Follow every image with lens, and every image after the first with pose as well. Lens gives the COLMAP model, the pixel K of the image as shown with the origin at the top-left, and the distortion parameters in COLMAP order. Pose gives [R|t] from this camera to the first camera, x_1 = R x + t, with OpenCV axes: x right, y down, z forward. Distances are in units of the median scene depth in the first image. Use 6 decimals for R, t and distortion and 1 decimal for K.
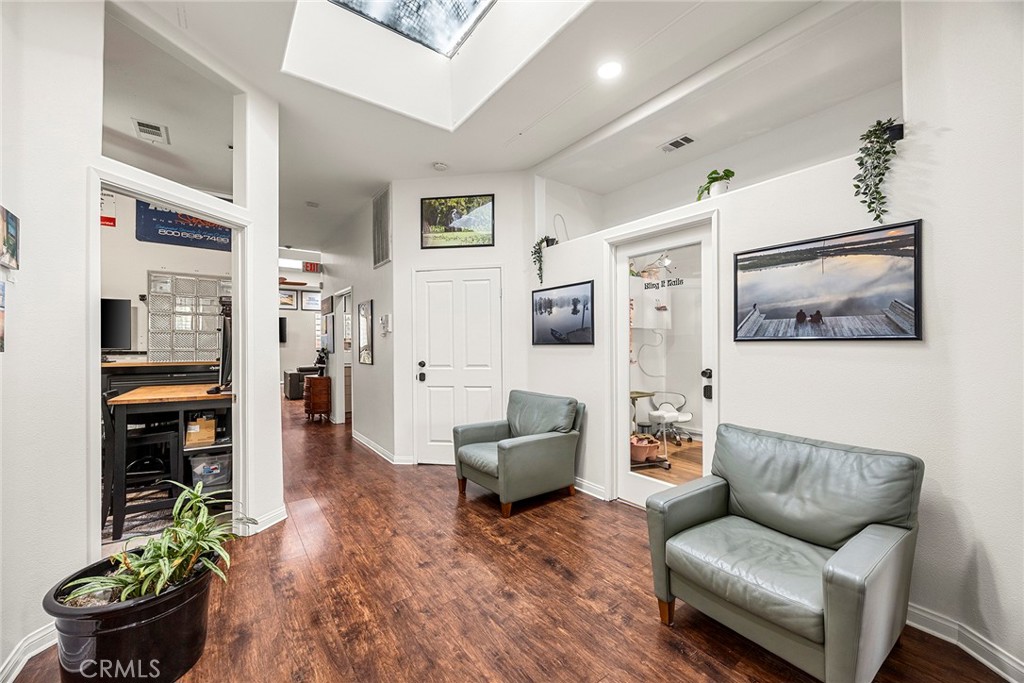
lens RADIAL K [[396.0, 0, 509.2], [0, 396.0, 344.7], [0, 0, 1]] dist [0.000007, -0.000035]
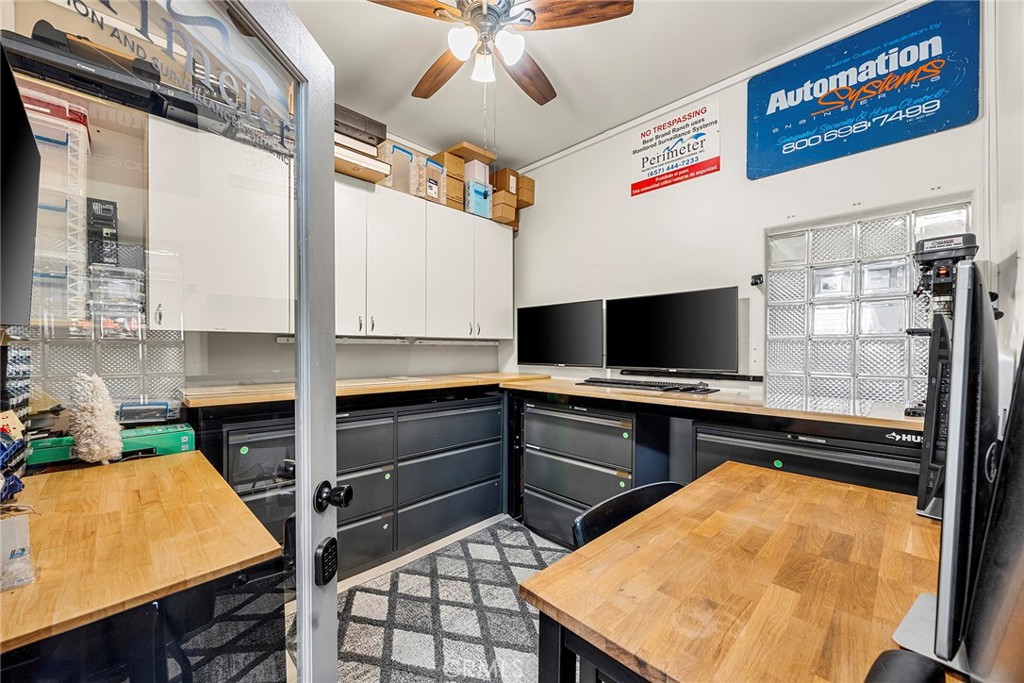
lens RADIAL K [[396.0, 0, 509.2], [0, 396.0, 344.7], [0, 0, 1]] dist [0.000007, -0.000035]
pose [[0.127660, -0.002217, -0.991816, -0.414713], [0.000377, 0.999998, -0.002187, -0.025978], [0.991818, -0.000094, 0.127660, 0.580096]]
